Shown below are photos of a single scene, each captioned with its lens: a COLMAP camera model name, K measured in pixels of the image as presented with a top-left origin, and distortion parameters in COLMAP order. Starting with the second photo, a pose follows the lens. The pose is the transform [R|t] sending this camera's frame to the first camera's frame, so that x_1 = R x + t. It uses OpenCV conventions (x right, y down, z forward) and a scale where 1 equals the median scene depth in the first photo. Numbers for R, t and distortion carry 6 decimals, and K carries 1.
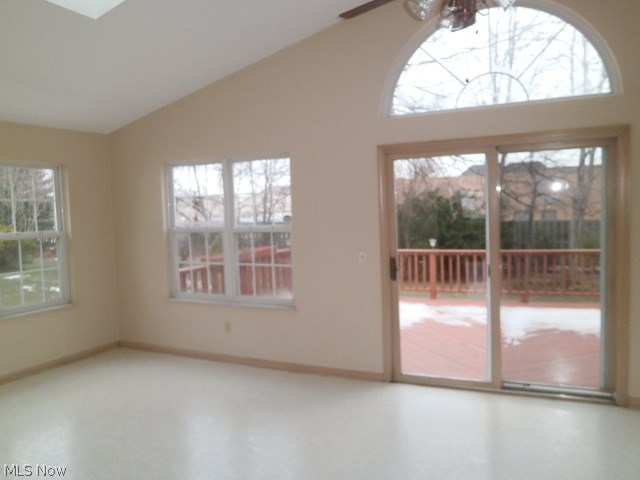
lens RADIAL K [[520.8, 0, 320.1], [0, 520.8, 221.4], [0, 0, 1]] dist [0.002628, 0.000363]
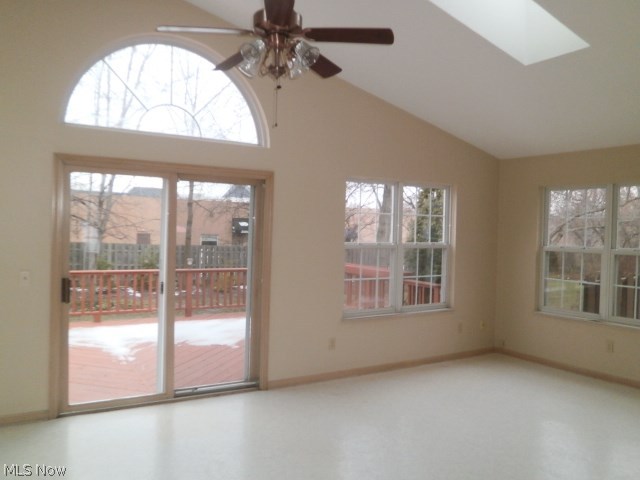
lens RADIAL K [[518.0, 0, 320.9], [0, 518.0, 243.0], [0, 0, 1]] dist [-0.061194, 0.070956]
pose [[0.579718, 0.036994, 0.813977, -0.341221], [-0.036282, 0.999150, -0.019570, 0.009667], [-0.814009, -0.018187, 0.580567, 0.131825]]
